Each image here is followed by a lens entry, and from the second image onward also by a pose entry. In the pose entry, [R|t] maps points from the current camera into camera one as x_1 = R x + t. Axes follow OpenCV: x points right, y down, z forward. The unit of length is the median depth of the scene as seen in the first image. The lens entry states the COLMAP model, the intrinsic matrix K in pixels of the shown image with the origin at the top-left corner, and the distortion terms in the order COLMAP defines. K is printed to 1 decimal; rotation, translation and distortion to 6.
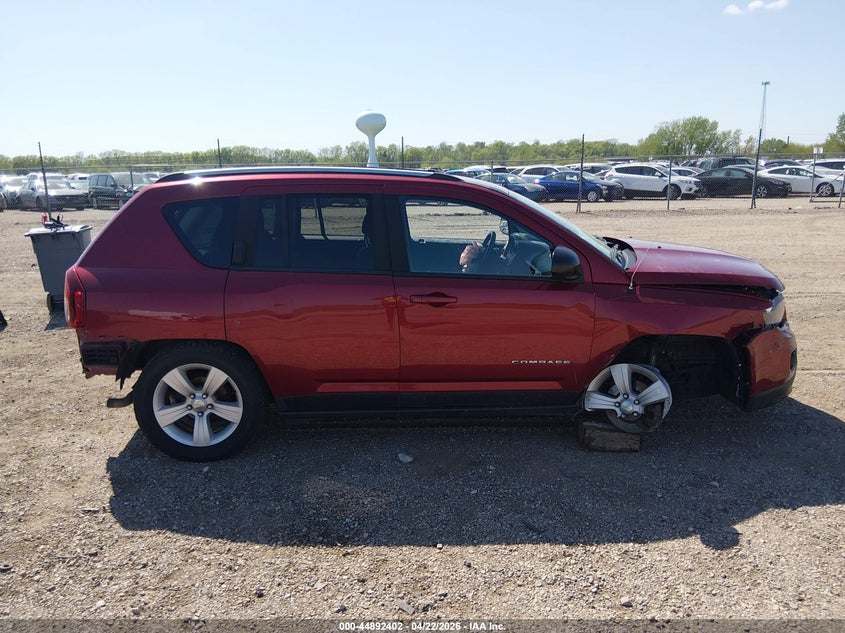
lens RADIAL K [[634.5, 0, 420.6], [0, 634.5, 316.0], [0, 0, 1]] dist [0.044468, -0.075448]
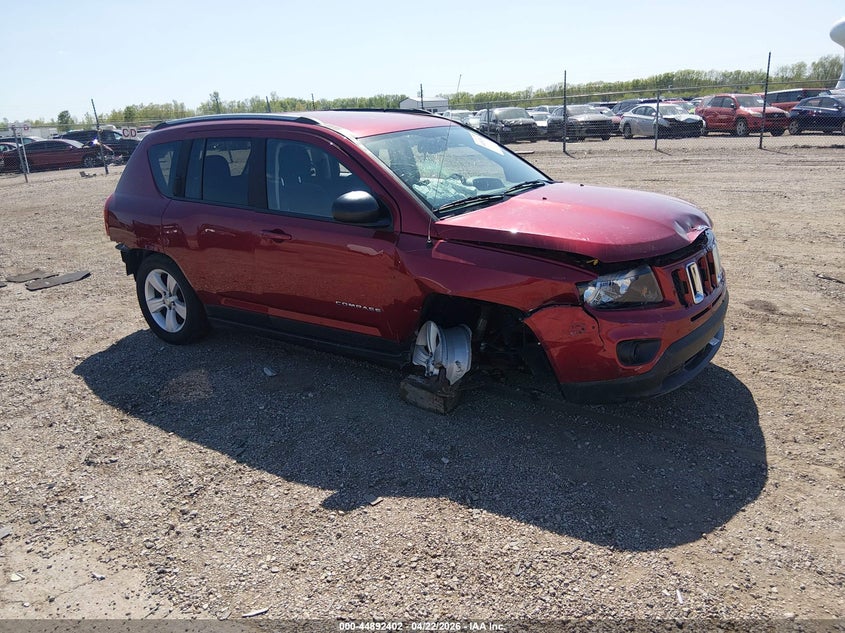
lens RADIAL K [[634.5, 0, 420.1], [0, 634.5, 315.1], [0, 0, 1]] dist [0.044468, -0.075448]
pose [[0.804150, 0.149307, -0.575370, 0.841923], [-0.090062, 0.987369, 0.130348, -0.054383], [0.587564, -0.053000, 0.807440, 0.228724]]
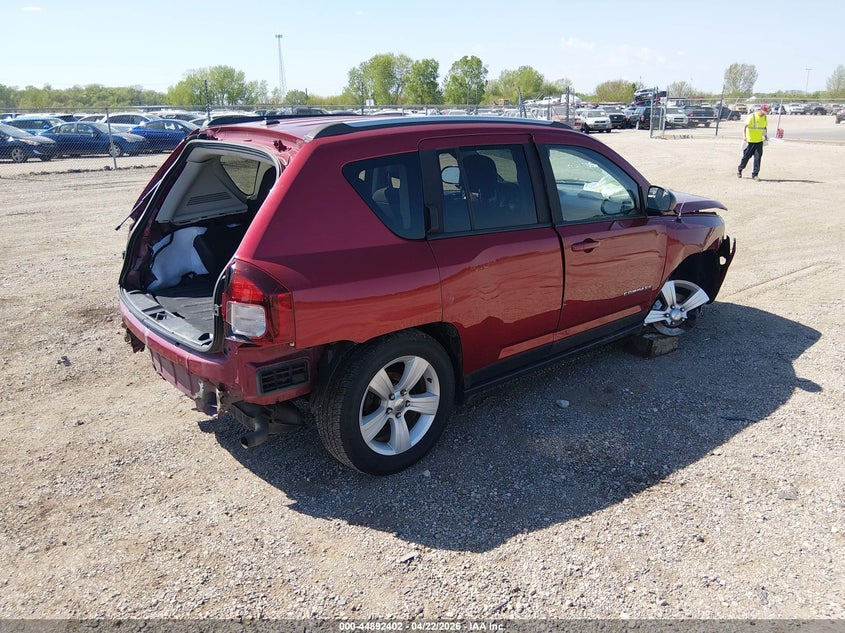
lens RADIAL K [[634.5, 0, 415.7], [0, 634.5, 323.6], [0, 0, 1]] dist [0.044468, -0.075448]
pose [[0.784384, -0.186402, 0.591605, -0.792844], [0.135725, 0.982243, 0.129531, -0.068885], [-0.605244, -0.021306, 0.795755, 0.323901]]
